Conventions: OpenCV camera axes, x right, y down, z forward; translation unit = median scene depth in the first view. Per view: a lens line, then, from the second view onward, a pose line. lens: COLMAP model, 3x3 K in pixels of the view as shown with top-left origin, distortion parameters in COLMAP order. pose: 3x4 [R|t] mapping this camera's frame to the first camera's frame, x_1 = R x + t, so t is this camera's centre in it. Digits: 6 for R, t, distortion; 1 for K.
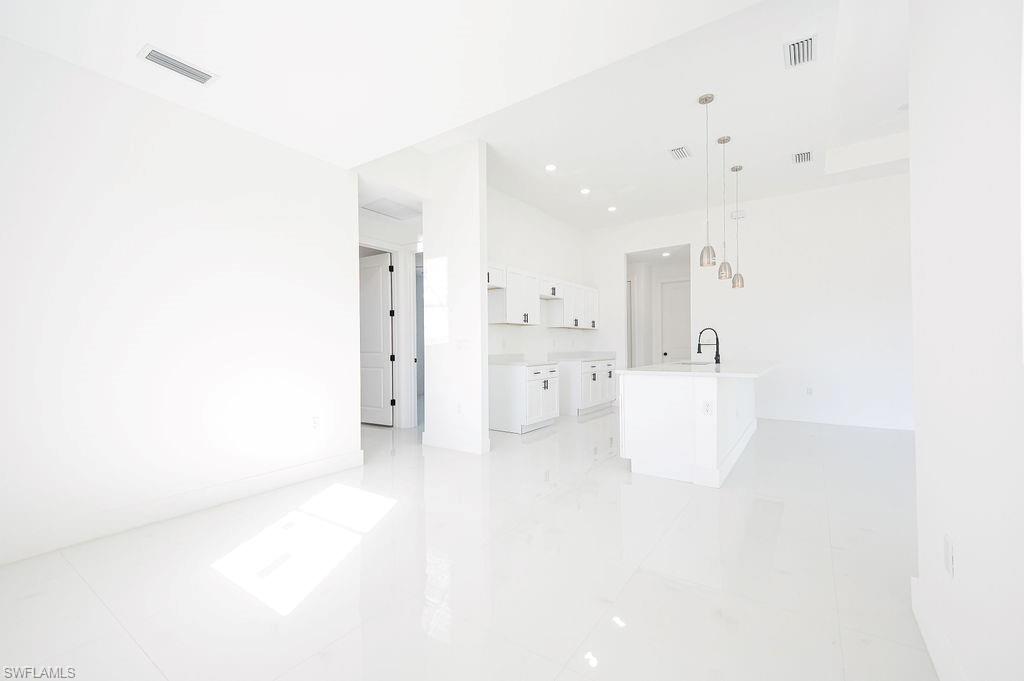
lens RADIAL K [[413.7, 0, 504.6], [0, 413.7, 343.3], [0, 0, 1]] dist [0.002078, 0.000001]
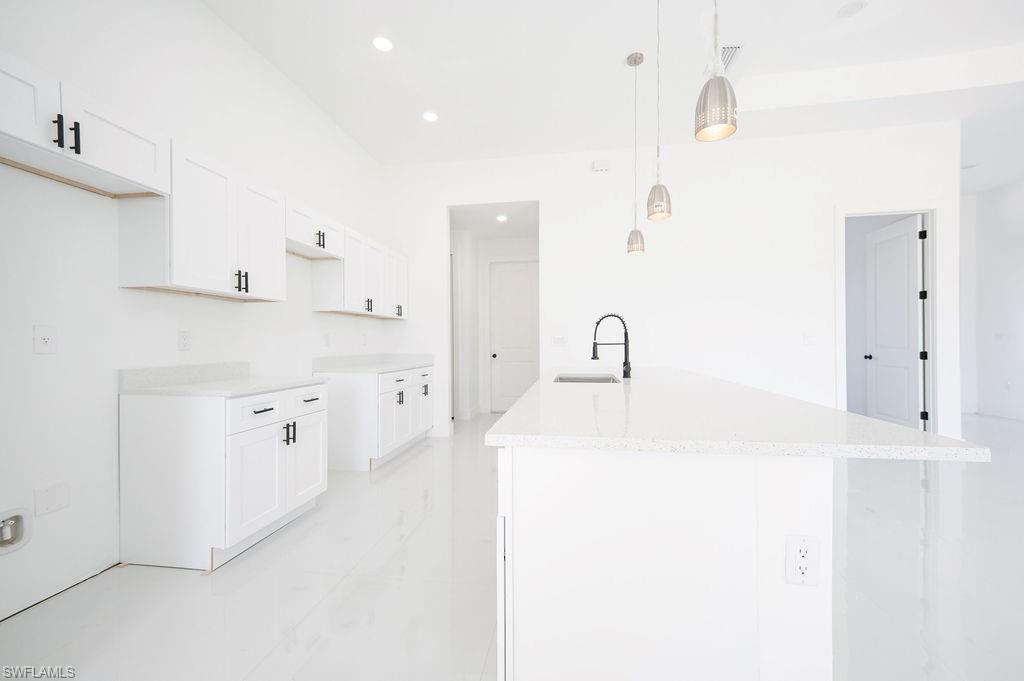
lens RADIAL K [[413.0, 0, 513.8], [0, 413.0, 344.7], [0, 0, 1]] dist [0.004653, -0.000311]
pose [[0.885710, 0.001680, 0.464236, 0.089692], [-0.005014, 0.999970, 0.005948, 0.000765], [-0.464212, -0.007595, 0.885692, 0.420947]]
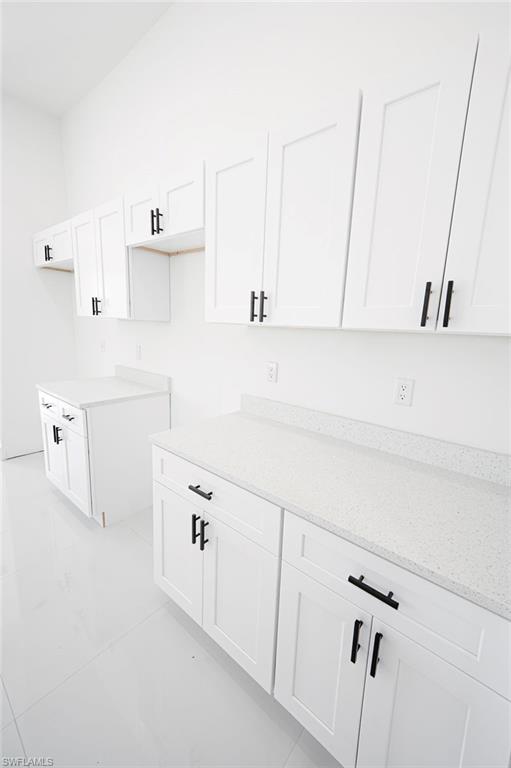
lens RADIAL K [[309.8, 0, 256.2], [0, 309.8, 380.6], [0, 0, 1]] dist [0.004653, -0.000311]
pose [[-0.069293, 0.184075, -0.980467, 0.394804], [-0.031055, 0.981955, 0.186549, -0.043716], [0.997113, 0.043375, -0.062326, 1.091729]]
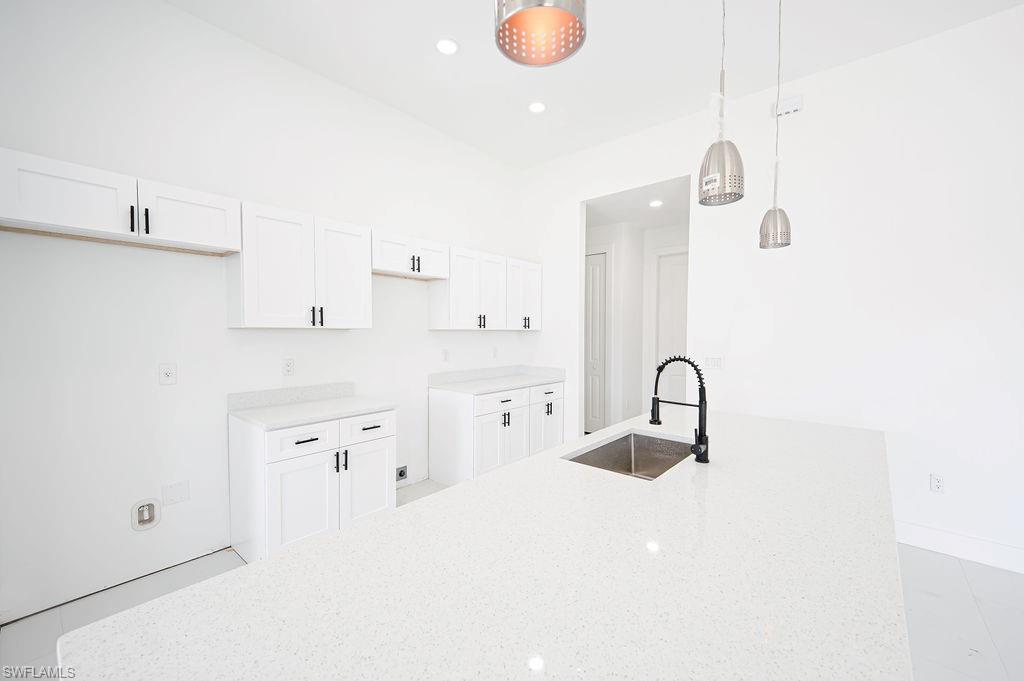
lens RADIAL K [[413.0, 0, 513.8], [0, 413.0, 344.7], [0, 0, 1]] dist [0.004653, -0.000311]
pose [[0.997479, 0.012673, -0.069829, 0.276439], [-0.009873, 0.999139, 0.040296, -0.044288], [0.070279, -0.039505, 0.996745, 0.470391]]
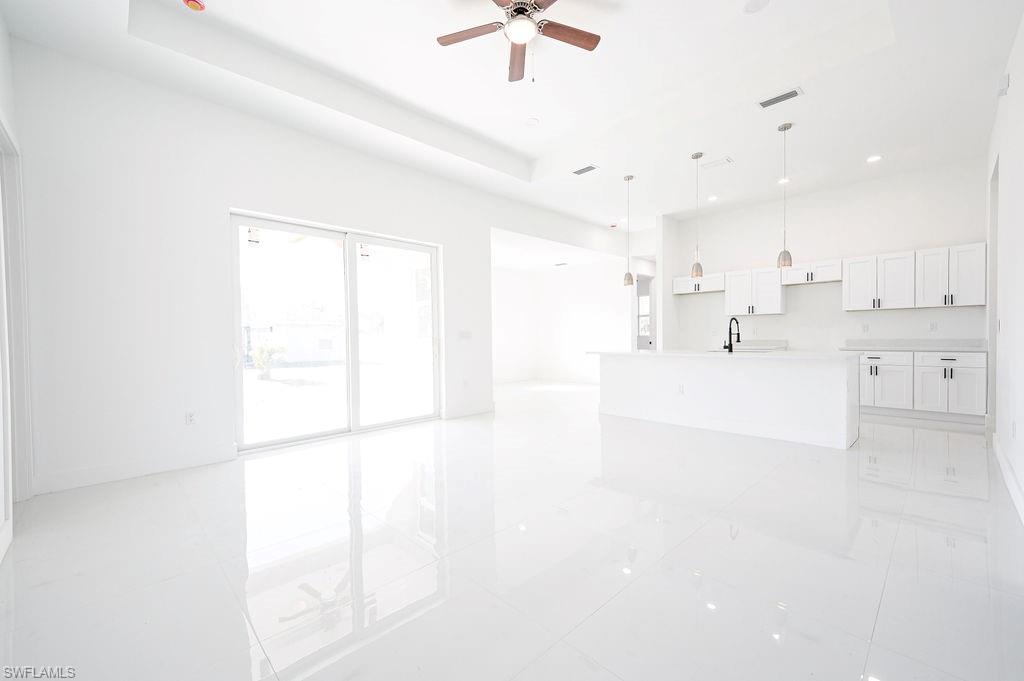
lens RADIAL K [[413.0, 0, 513.8], [0, 413.0, 344.7], [0, 0, 1]] dist [0.004653, -0.000311]
pose [[-0.171548, 0.033705, -0.984599, 1.189203], [0.022935, 0.999280, 0.030212, -0.010957], [0.984909, -0.017399, -0.172198, 0.466434]]
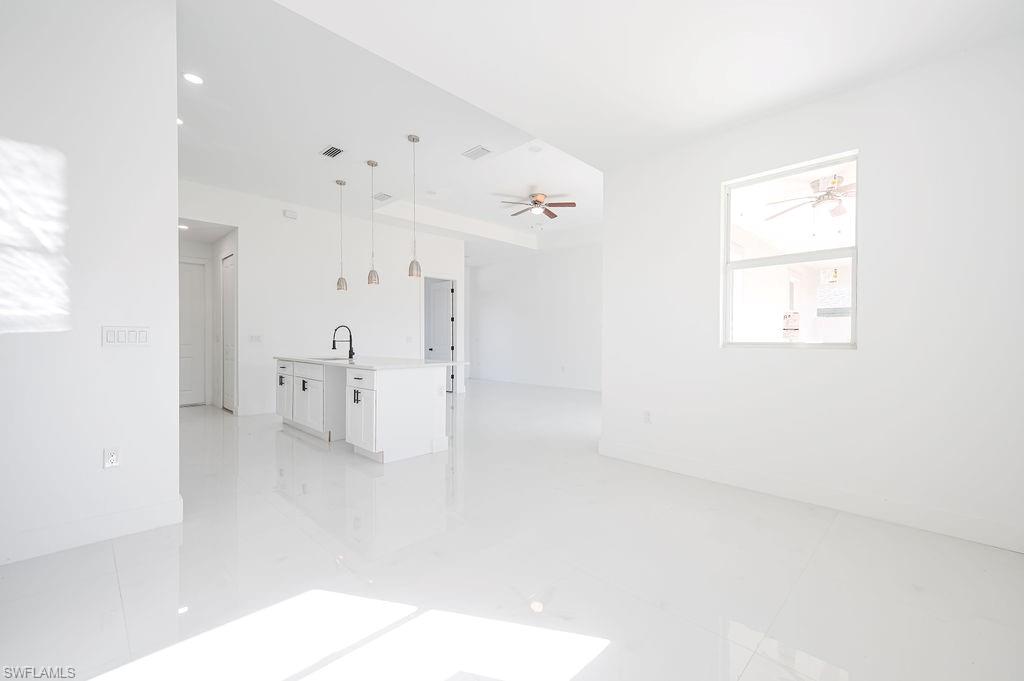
lens RADIAL K [[413.0, 0, 513.8], [0, 413.0, 344.7], [0, 0, 1]] dist [0.004653, -0.000311]
pose [[0.144238, 0.001087, 0.989542, -0.371541], [-0.012155, 0.999926, 0.000674, 0.004321], [-0.989468, -0.012125, 0.144241, 0.298343]]
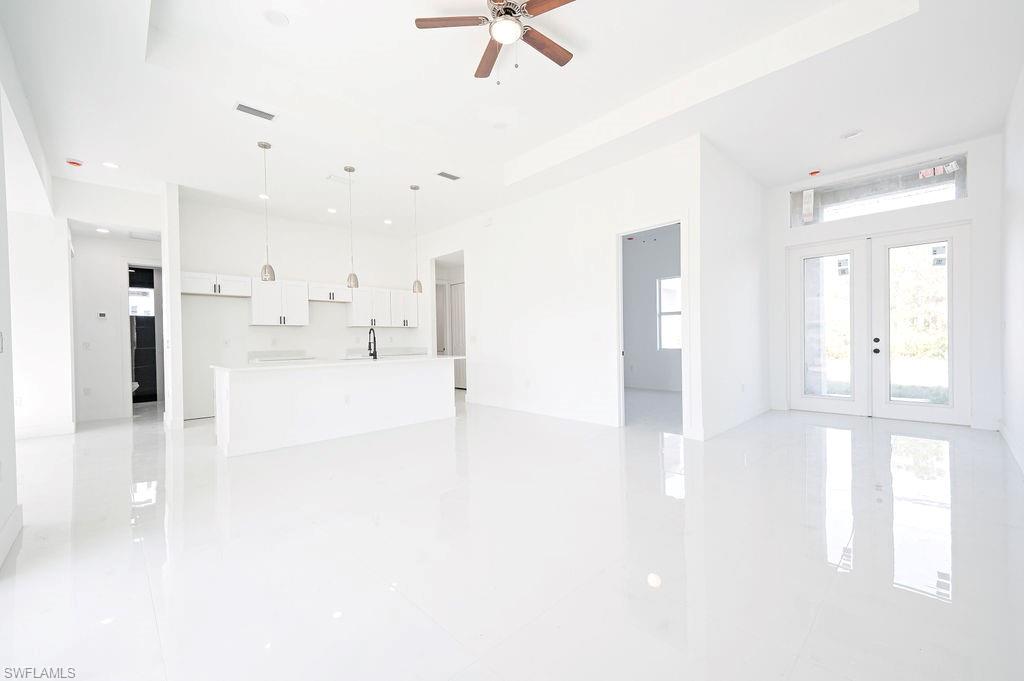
lens RADIAL K [[413.0, 0, 513.8], [0, 413.0, 344.7], [0, 0, 1]] dist [0.004653, -0.000311]
pose [[0.987148, -0.000361, -0.159806, 0.794014], [0.003391, 0.999820, 0.018686, -0.009705], [0.159771, -0.018987, 0.986972, -0.064274]]
